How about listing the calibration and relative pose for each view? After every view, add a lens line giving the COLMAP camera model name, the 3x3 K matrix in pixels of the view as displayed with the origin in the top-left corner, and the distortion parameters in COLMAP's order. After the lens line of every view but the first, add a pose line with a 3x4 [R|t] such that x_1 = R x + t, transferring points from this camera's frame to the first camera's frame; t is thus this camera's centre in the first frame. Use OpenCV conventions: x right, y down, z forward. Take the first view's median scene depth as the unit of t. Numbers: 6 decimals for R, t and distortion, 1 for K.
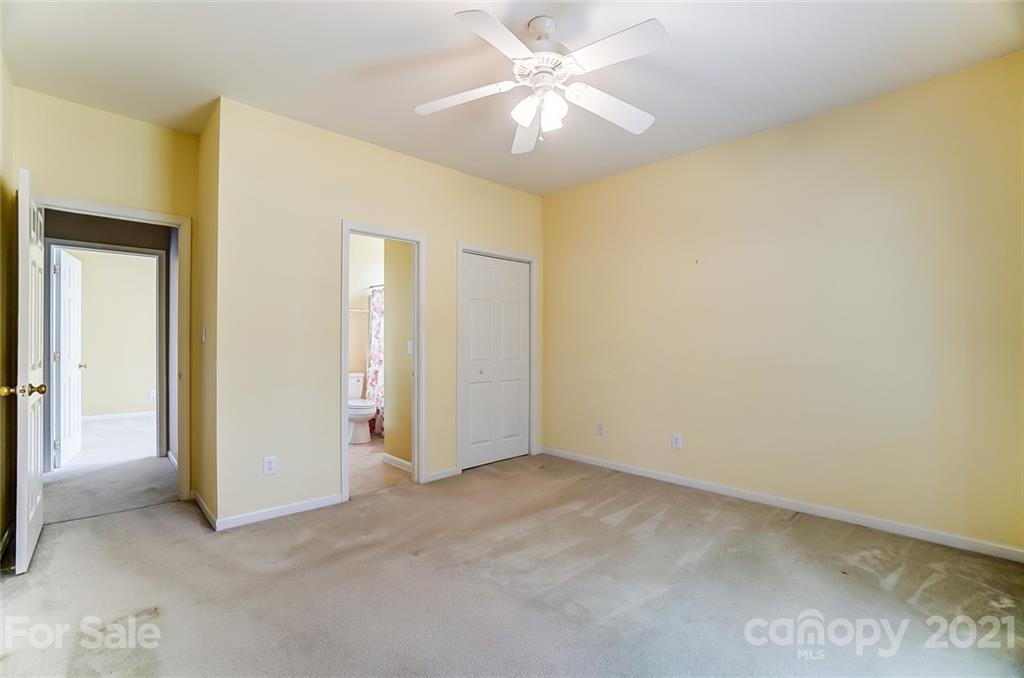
lens RADIAL K [[451.2, 0, 509.7], [0, 451.2, 337.8], [0, 0, 1]] dist [-0.037956, 0.005551]
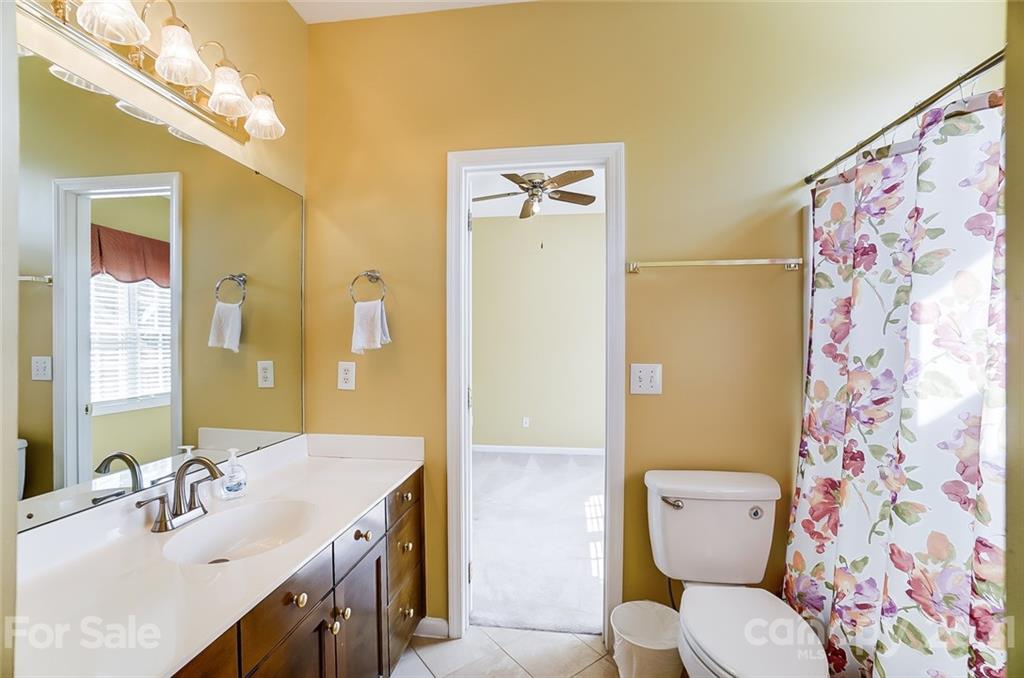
lens RADIAL K [[451.2, 0, 508.6], [0, 451.2, 340.2], [0, 0, 1]] dist [-0.037956, 0.005551]
pose [[0.629397, -0.000989, -0.777083, -0.214086], [0.004477, 0.999987, 0.002354, -0.010936], [0.777071, -0.004961, 0.629393, 0.688535]]
